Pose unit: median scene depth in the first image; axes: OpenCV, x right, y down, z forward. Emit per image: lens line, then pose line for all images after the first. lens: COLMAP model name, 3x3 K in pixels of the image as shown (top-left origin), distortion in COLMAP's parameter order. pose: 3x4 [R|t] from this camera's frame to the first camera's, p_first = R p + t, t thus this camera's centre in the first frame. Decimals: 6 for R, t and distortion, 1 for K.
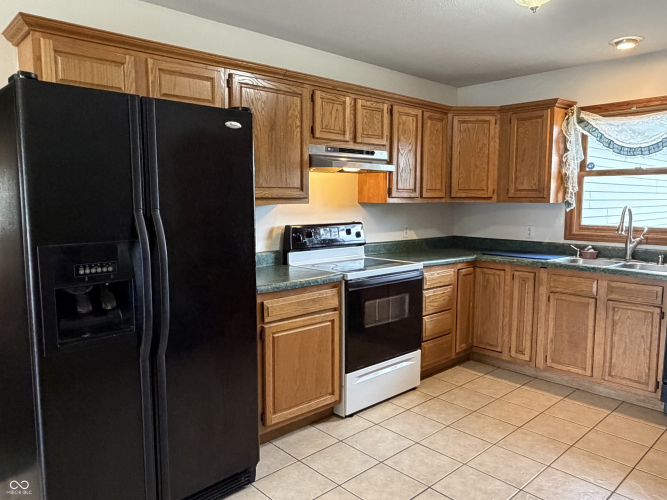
lens RADIAL K [[491.3, 0, 336.7], [0, 491.3, 249.0], [0, 0, 1]] dist [-0.004245, 0.006962]
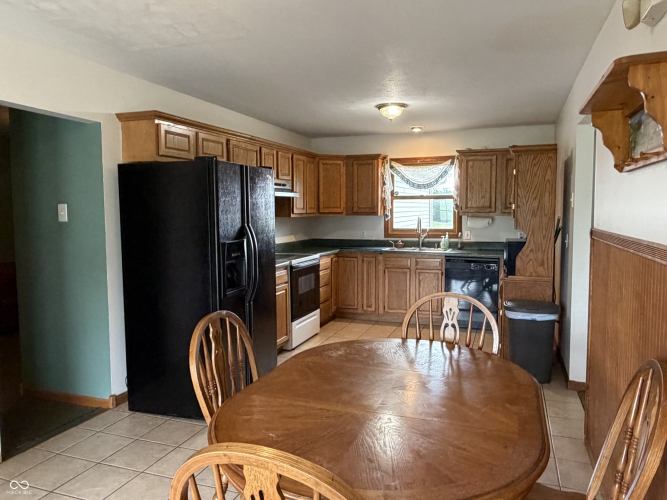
lens RADIAL K [[491.3, 0, 334.7], [0, 491.3, 249.7], [0, 0, 1]] dist [-0.004245, 0.006962]
pose [[0.890939, -0.046313, 0.451754, -0.460391], [0.055650, 0.998423, -0.007396, 0.025717], [-0.450699, 0.031730, 0.892112, -0.418630]]
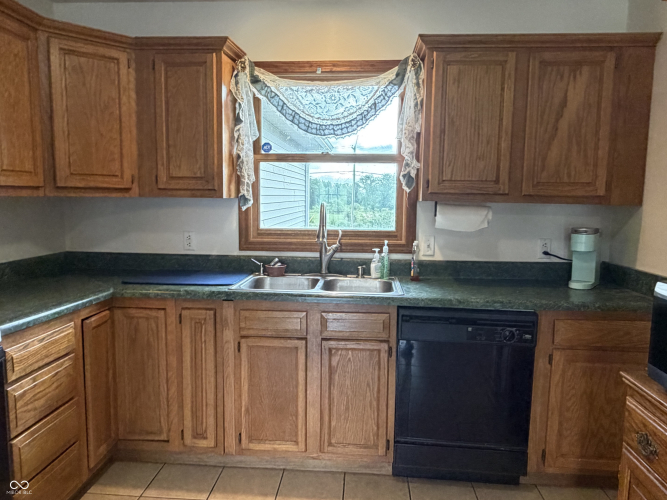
lens RADIAL K [[491.3, 0, 328.9], [0, 491.3, 254.1], [0, 0, 1]] dist [-0.004245, 0.006962]
pose [[0.740943, -0.071071, 0.667797, 0.092745], [0.058134, 0.997439, 0.041652, -0.038335], [-0.669048, 0.007960, 0.743177, 0.417025]]
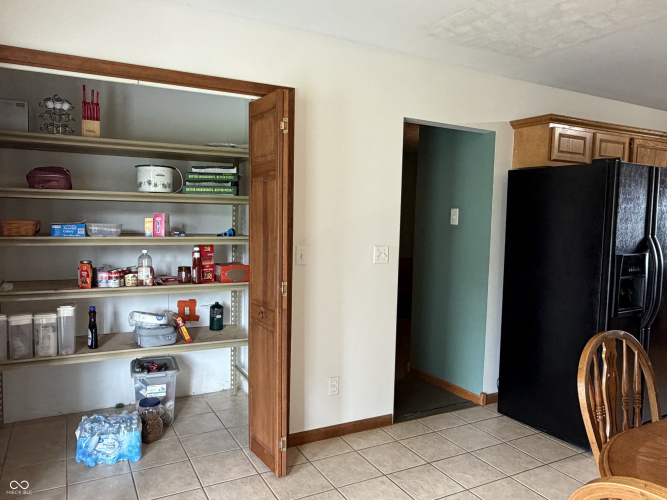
lens RADIAL K [[491.3, 0, 322.8], [0, 491.3, 254.4], [0, 0, 1]] dist [-0.004245, 0.006962]
pose [[0.965487, 0.039865, -0.257384, -0.499768], [-0.046537, 0.998719, -0.019883, 0.032798], [0.256261, 0.031175, 0.966105, -0.414424]]
